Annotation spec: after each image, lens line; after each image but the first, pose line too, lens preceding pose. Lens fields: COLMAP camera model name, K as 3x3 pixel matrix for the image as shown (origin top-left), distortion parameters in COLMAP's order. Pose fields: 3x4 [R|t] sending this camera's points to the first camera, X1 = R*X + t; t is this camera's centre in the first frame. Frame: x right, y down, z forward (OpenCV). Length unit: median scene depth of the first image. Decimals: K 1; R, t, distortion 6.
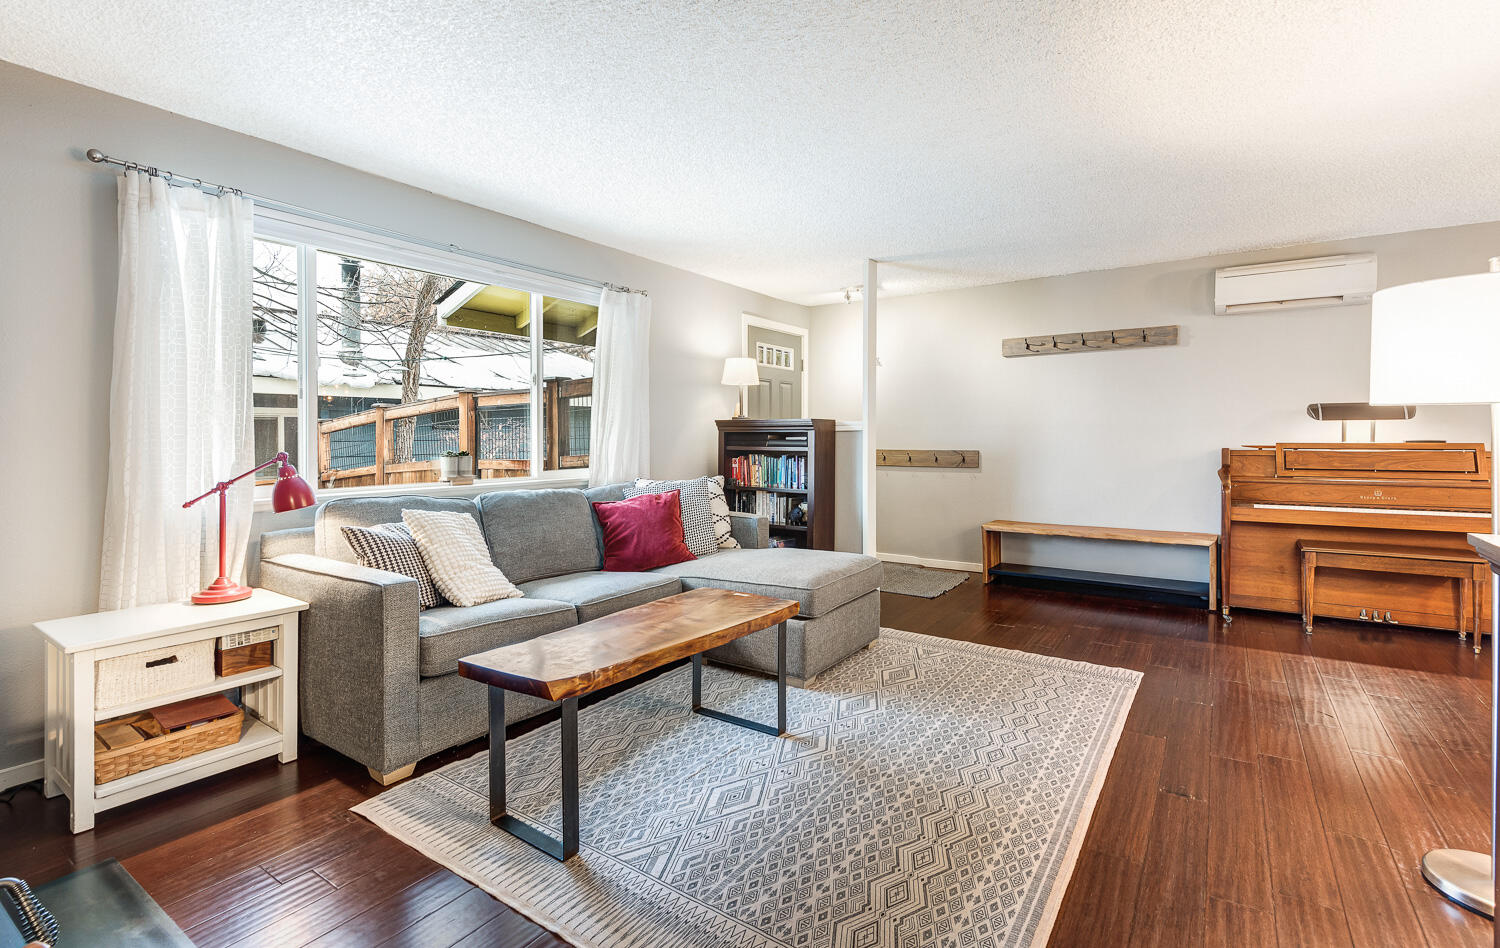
lens RADIAL K [[678.4, 0, 754.5], [0, 678.4, 438.1], [0, 0, 1]] dist [0.003973, -0.000436]
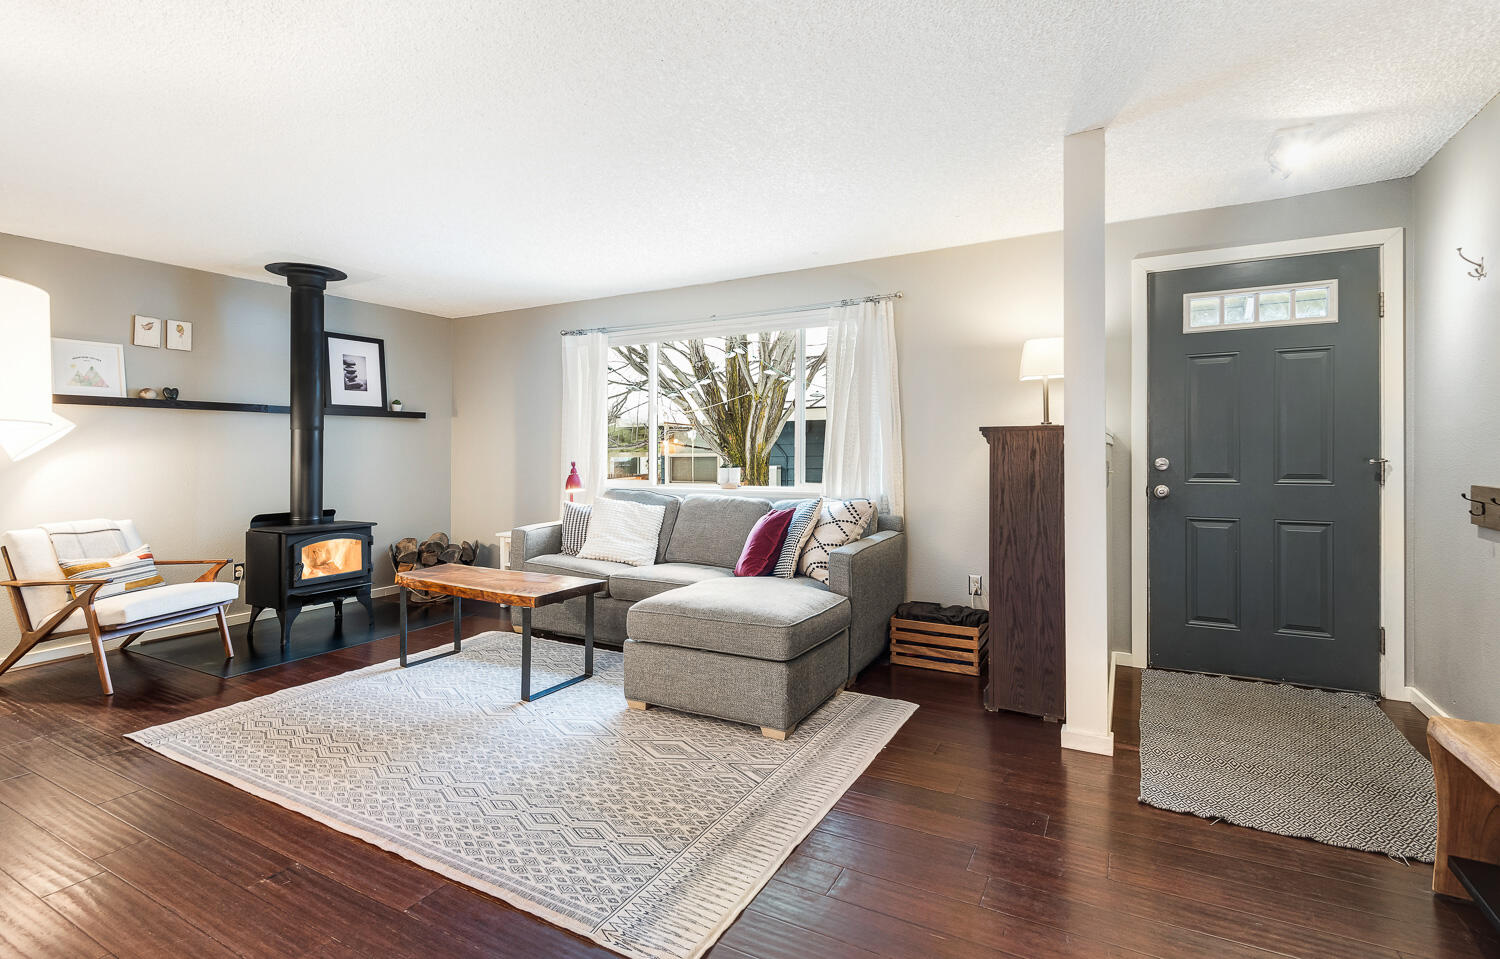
lens RADIAL K [[704.0, 0, 754.4], [0, 704.0, 419.4], [0, 0, 1]] dist [0.015414, -0.007790]
pose [[0.105264, -0.044443, -0.993451, 0.844682], [-0.000462, 0.998999, -0.044740, -0.006125], [0.994444, 0.005168, 0.105138, 0.790404]]
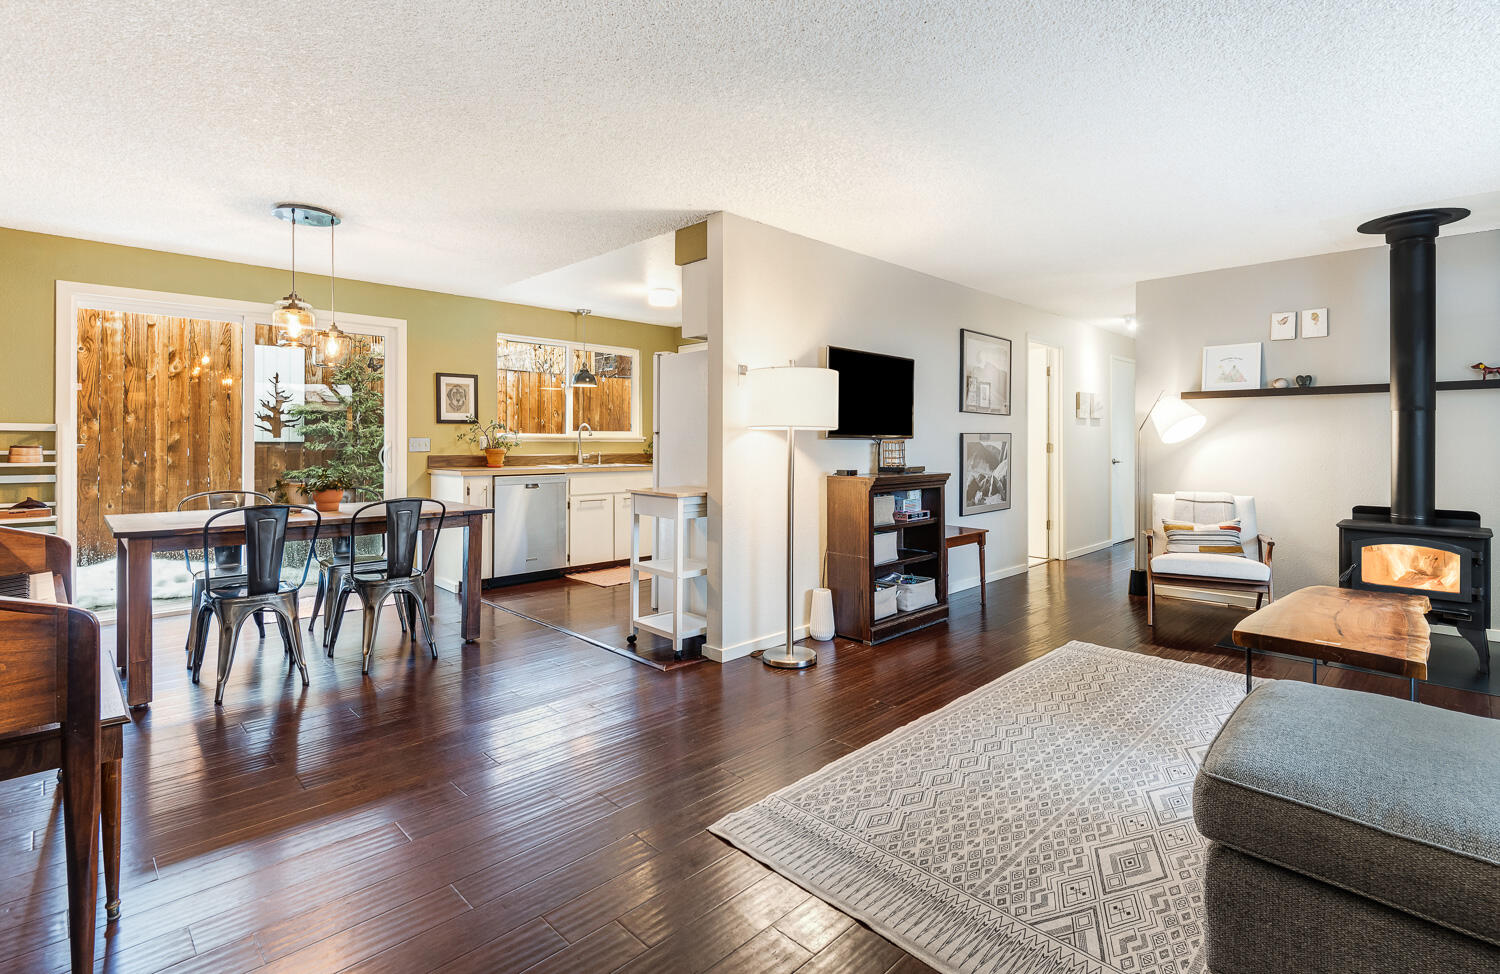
lens RADIAL K [[704.0, 0, 747.9], [0, 704.0, 424.0], [0, 0, 1]] dist [0.015414, -0.007790]
pose [[-0.980171, 0.007607, 0.198009, 0.319635], [0.004356, 0.999849, -0.016849, -0.009923], [-0.198108, -0.015653, -0.980055, 1.294912]]
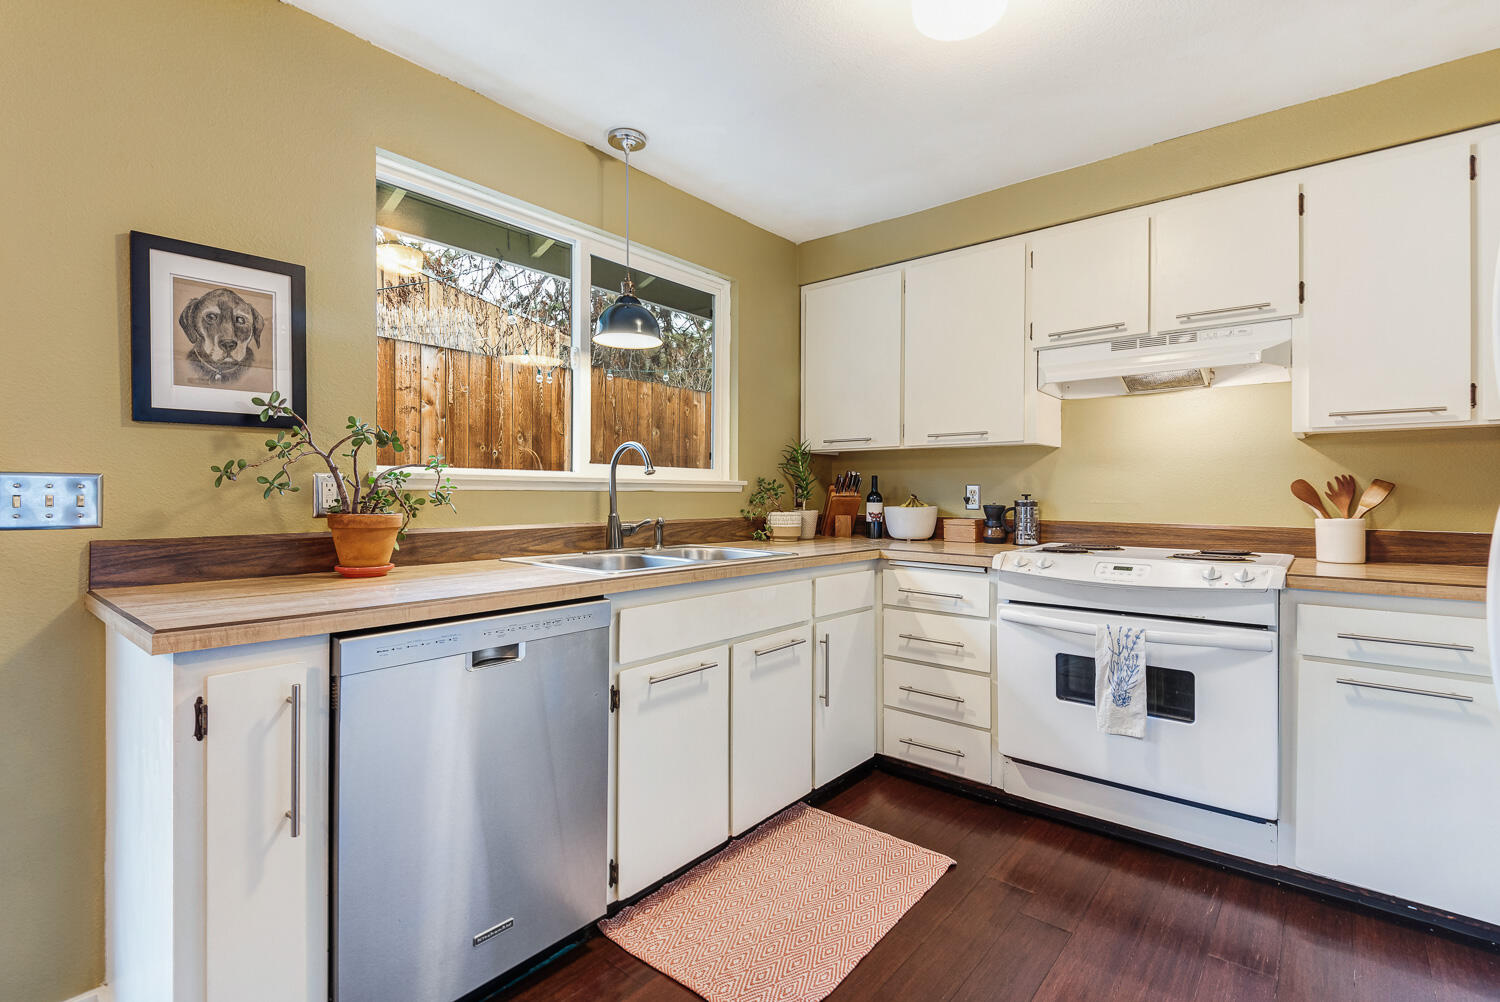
lens RADIAL K [[693.6, 0, 745.2], [0, 693.6, 490.0], [0, 0, 1]] dist [-0.000911, -0.001477]
pose [[-0.994047, -0.001878, 0.108937, 0.848241], [-0.001490, 0.999992, 0.003644, -0.001780], [-0.108943, 0.003460, -0.994042, 0.353906]]
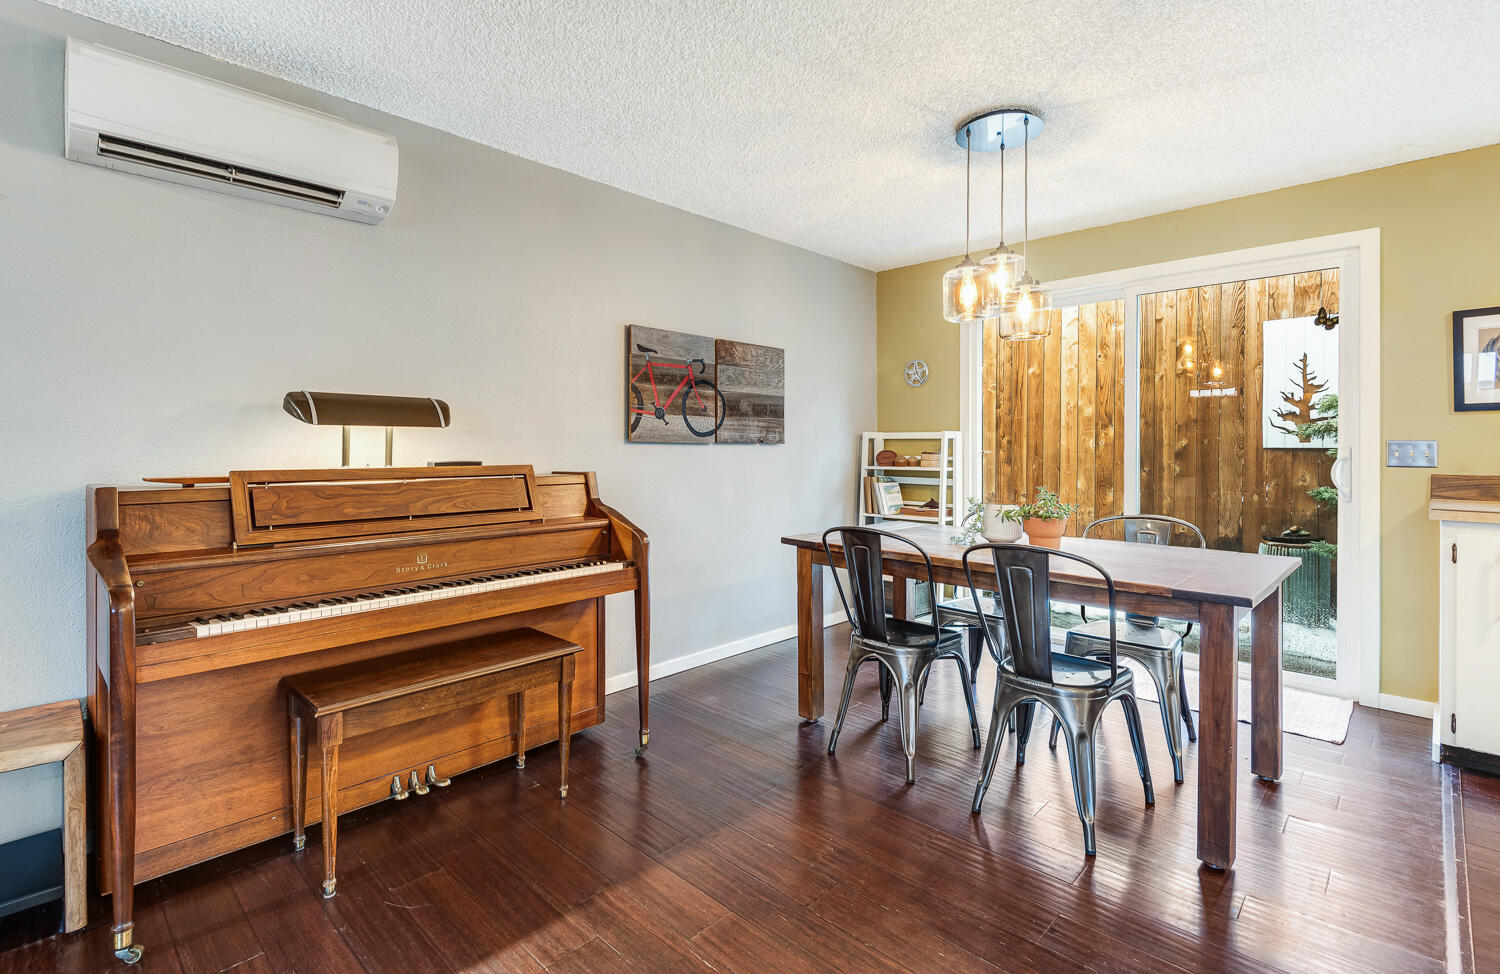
lens RADIAL K [[704.0, 0, 756.0], [0, 704.0, 458.2], [0, 0, 1]] dist [0.015414, -0.007790]
pose [[0.164115, -0.010822, 0.986382, 0.378256], [0.009126, 0.999914, 0.009452, -0.003228], [-0.986399, 0.007450, 0.164199, 0.606558]]
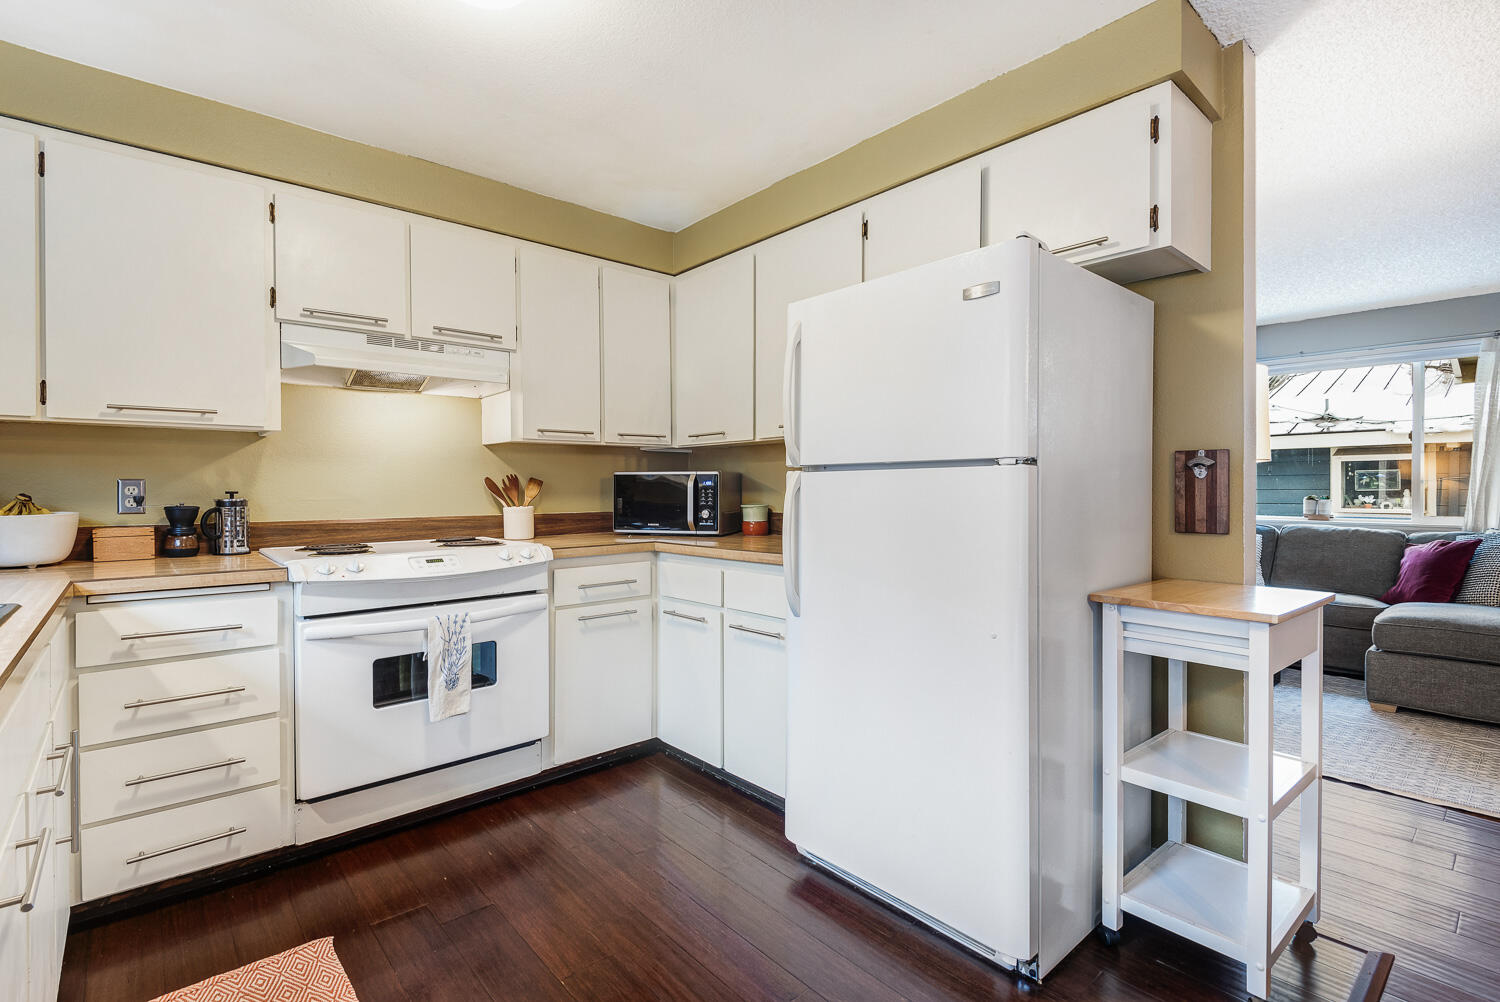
lens RADIAL K [[693.6, 0, 766.0], [0, 693.6, 493.6], [0, 0, 1]] dist [-0.000911, -0.001477]
pose [[-0.230643, 0.011542, -0.972970, 1.048169], [-0.001693, 0.999923, 0.012263, -0.001522], [0.973037, 0.004476, -0.230606, 0.215430]]
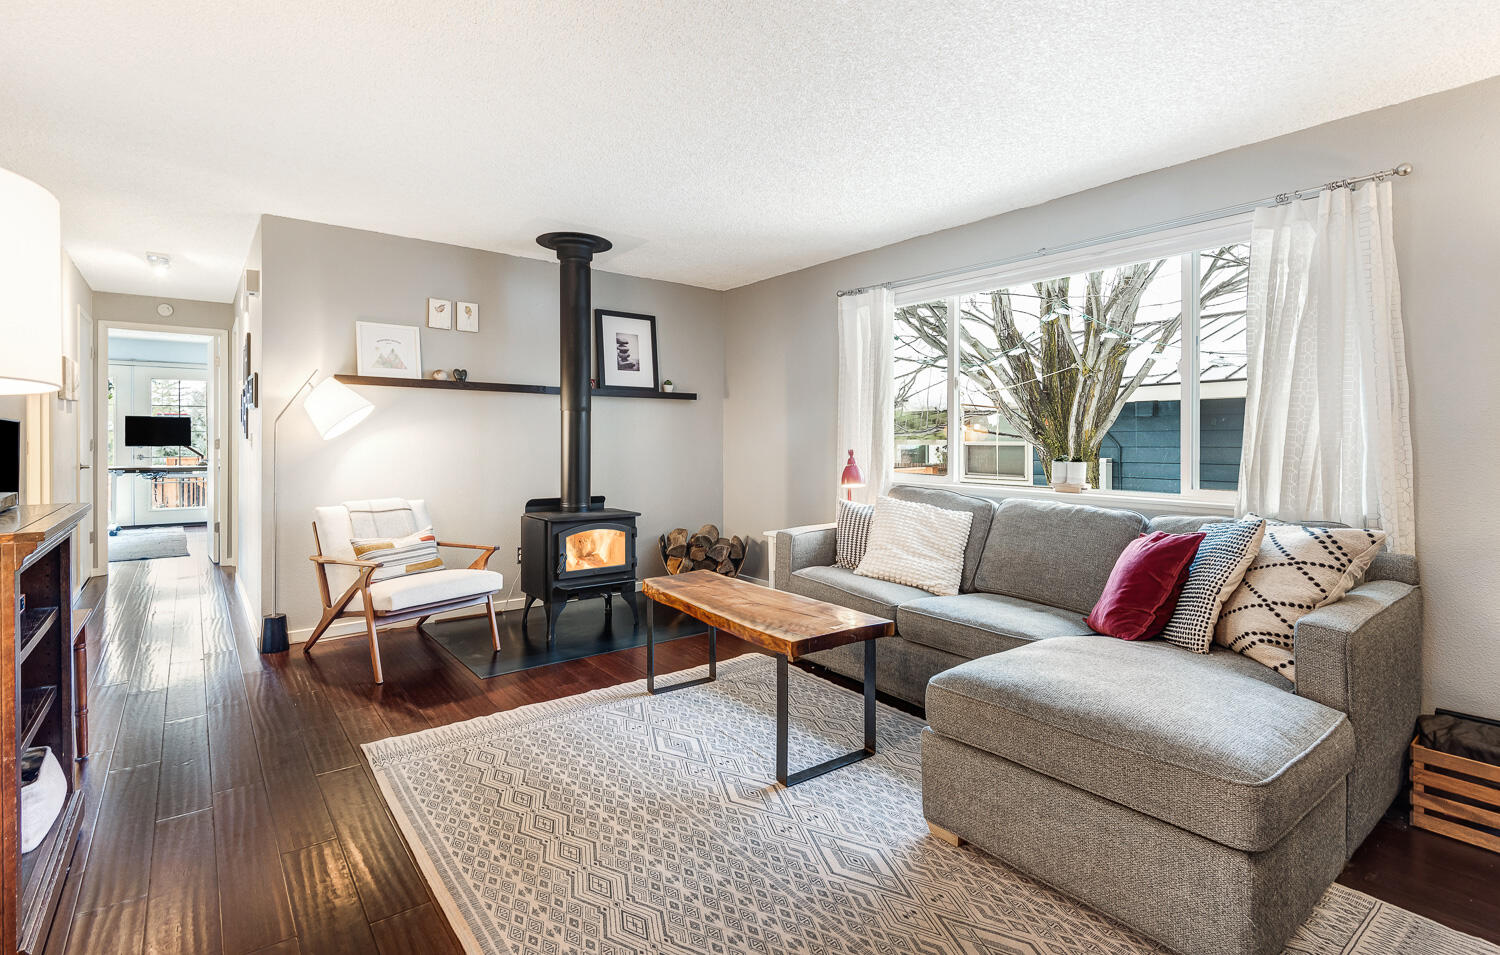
lens RADIAL K [[704.0, 0, 744.9], [0, 704.0, 425.3], [0, 0, 1]] dist [0.015414, -0.007790]
pose [[-0.302082, -0.018775, -0.953097, 0.574437], [-0.011609, 0.999804, -0.016016, -0.004175], [0.953211, 0.006226, -0.302241, 0.761571]]
